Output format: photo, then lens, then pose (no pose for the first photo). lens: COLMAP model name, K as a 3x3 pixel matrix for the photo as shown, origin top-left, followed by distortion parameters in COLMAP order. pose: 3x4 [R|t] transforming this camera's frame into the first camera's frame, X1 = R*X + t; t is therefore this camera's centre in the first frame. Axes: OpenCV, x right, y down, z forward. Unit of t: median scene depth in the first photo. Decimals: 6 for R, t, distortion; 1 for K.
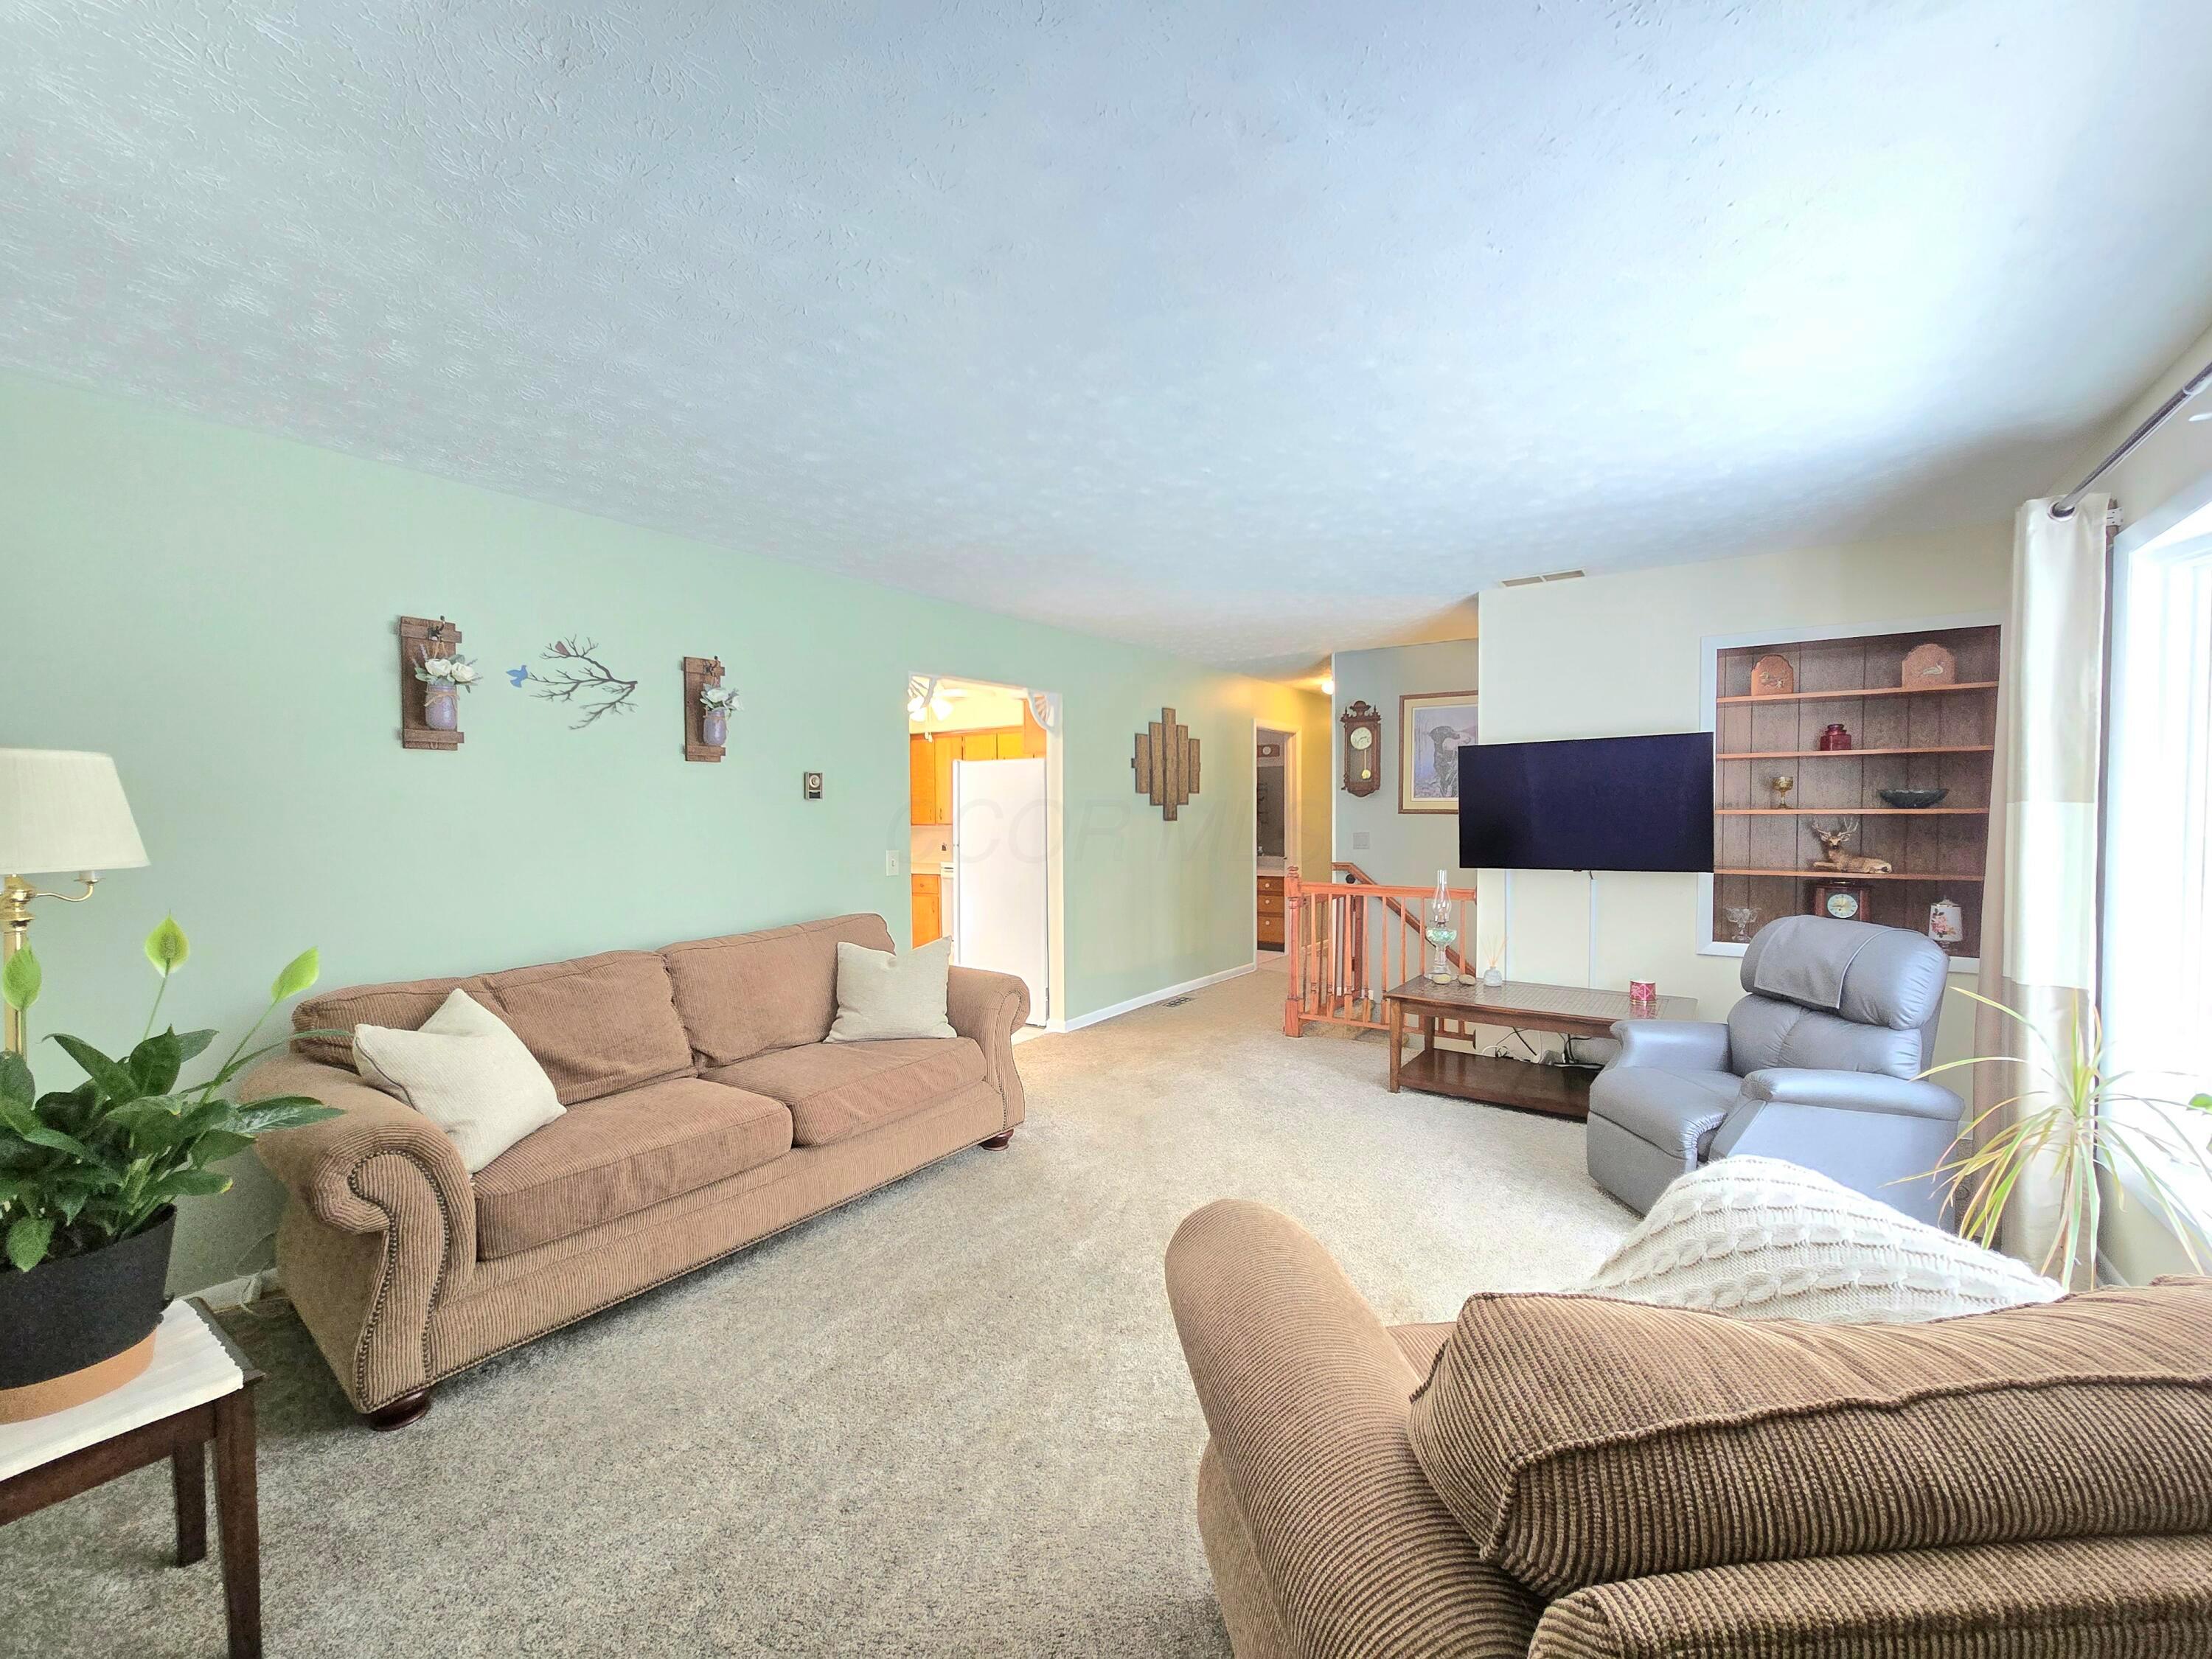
lens RADIAL K [[912.3, 0, 1127.4], [0, 912.3, 827.0], [0, 0, 1]] dist [-0.005523, 0.000413]
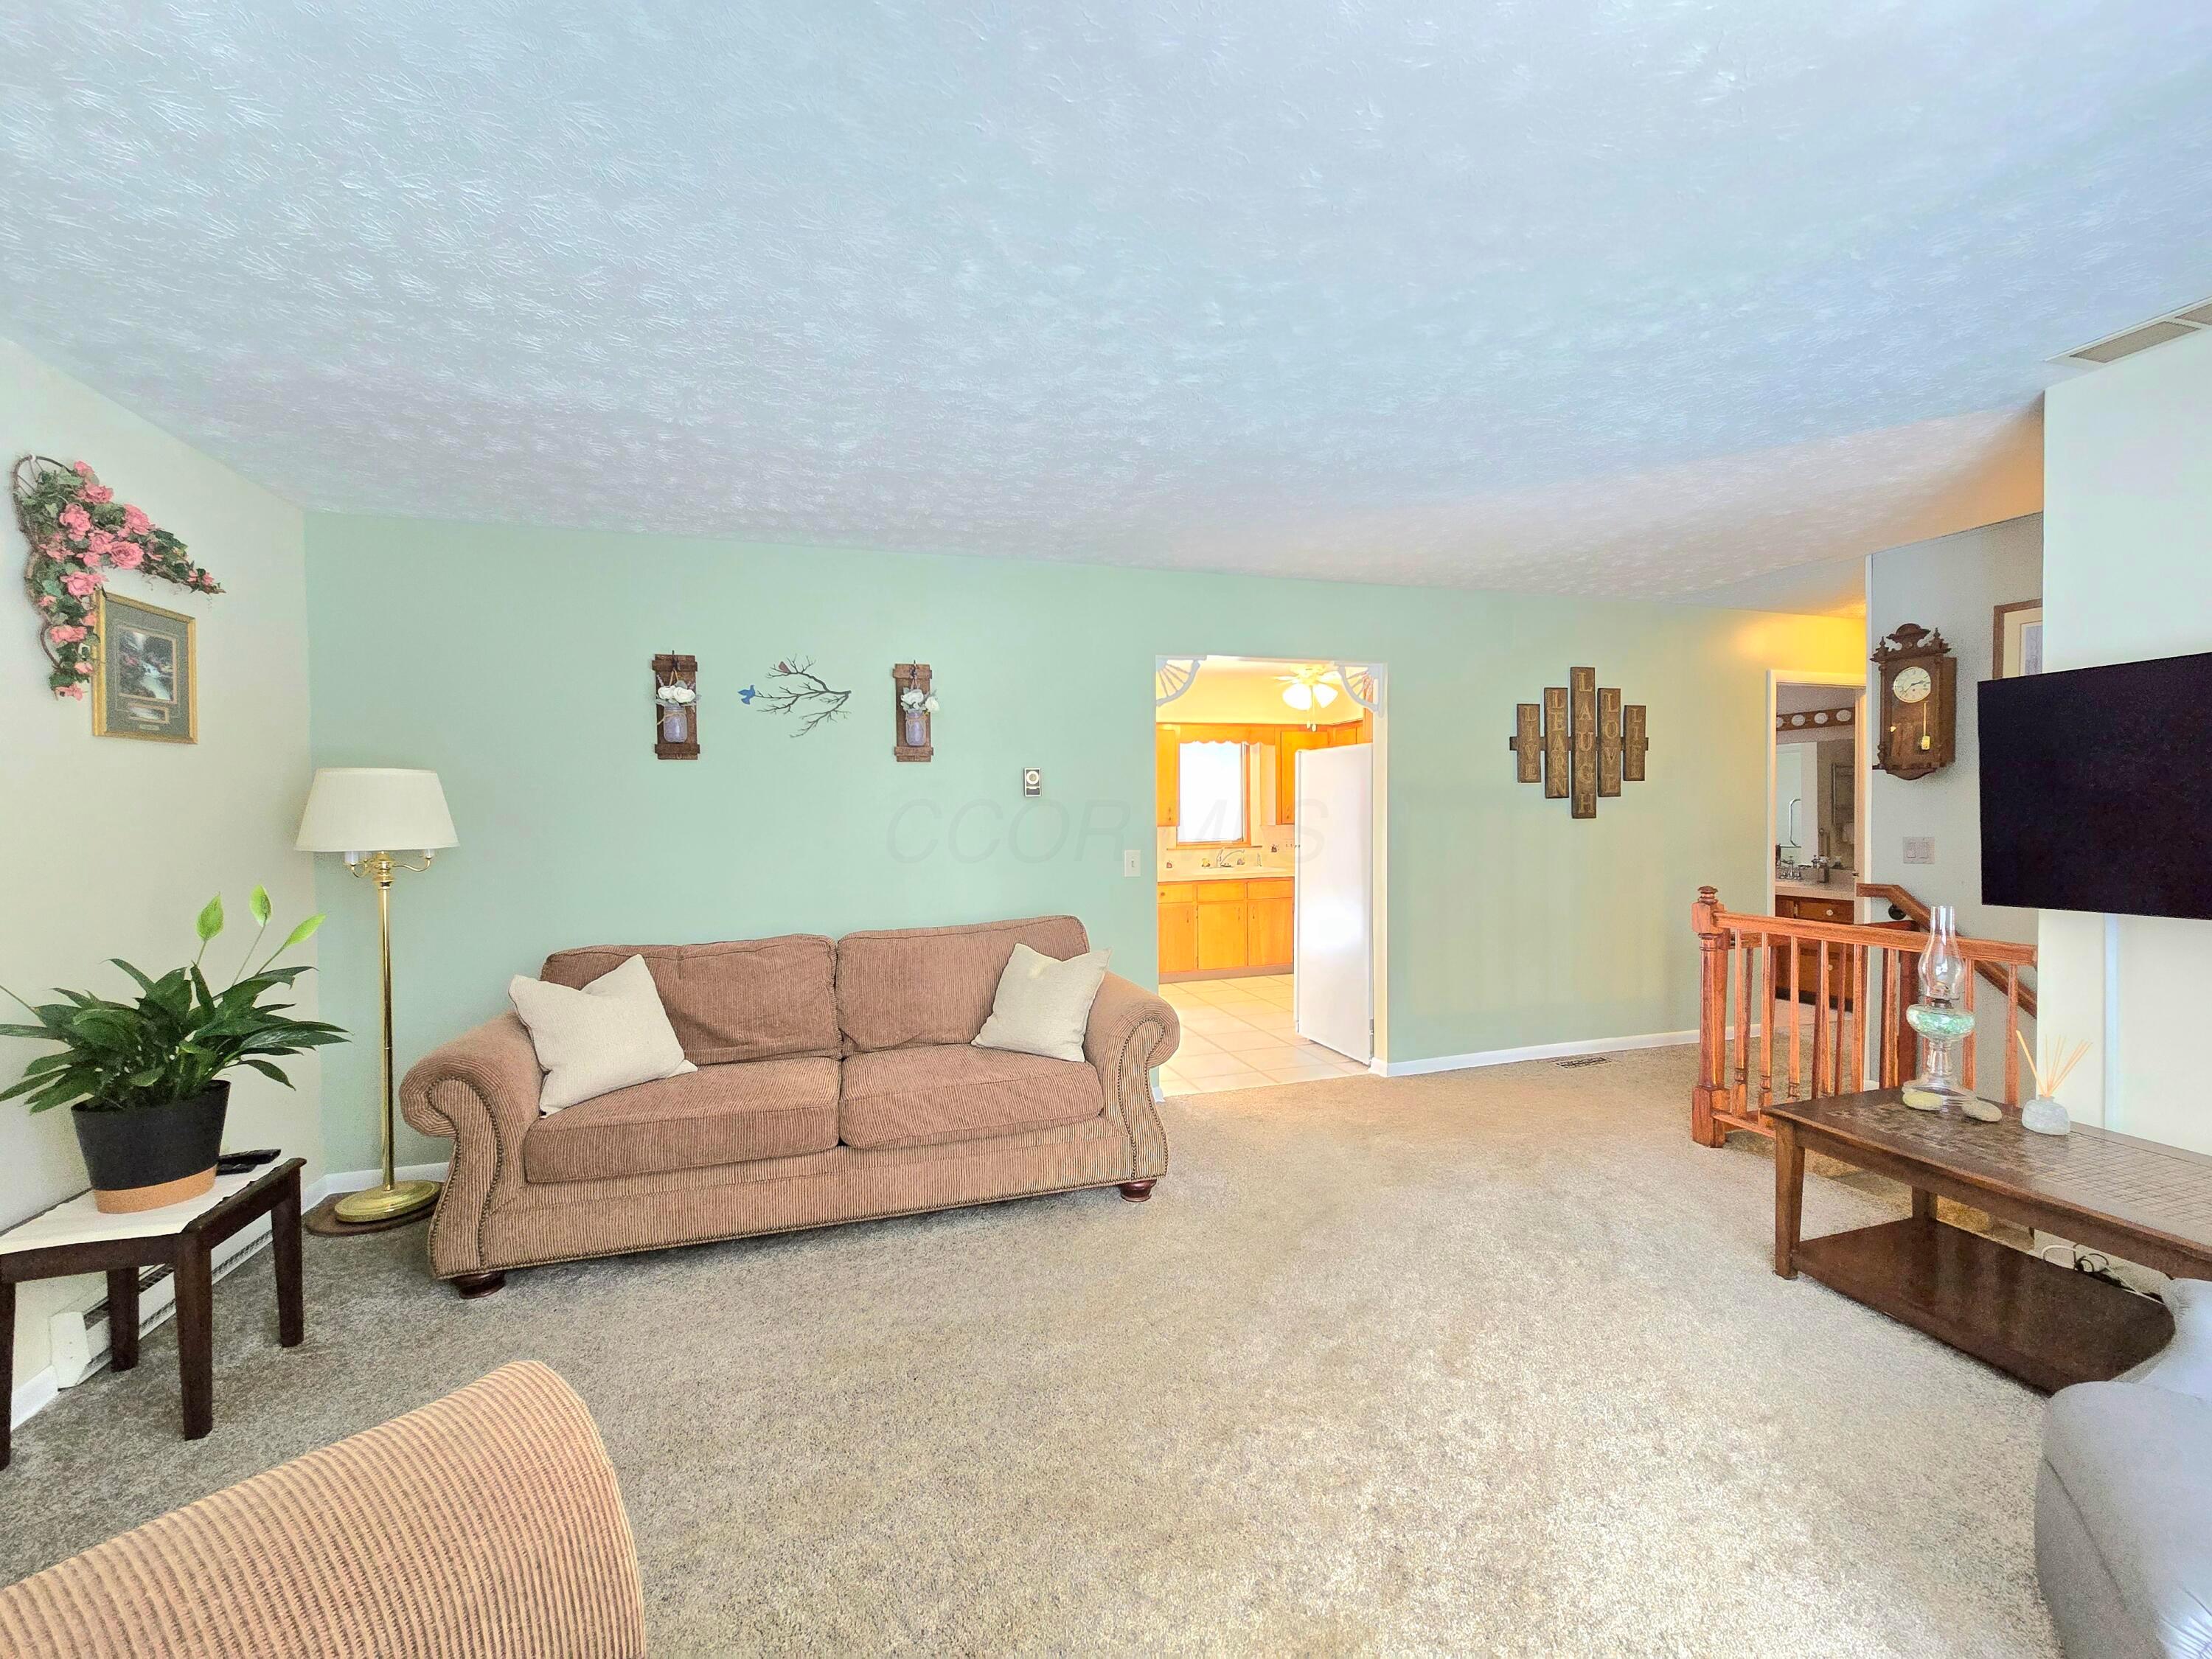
lens RADIAL K [[912.3, 0, 1105.1], [0, 912.3, 829.4], [0, 0, 1]] dist [-0.005523, 0.000413]
pose [[0.782208, 0.007942, -0.622967, 0.365893], [-0.005297, 0.999967, 0.006097, -0.000753], [0.622995, -0.001469, 0.782225, 0.308722]]
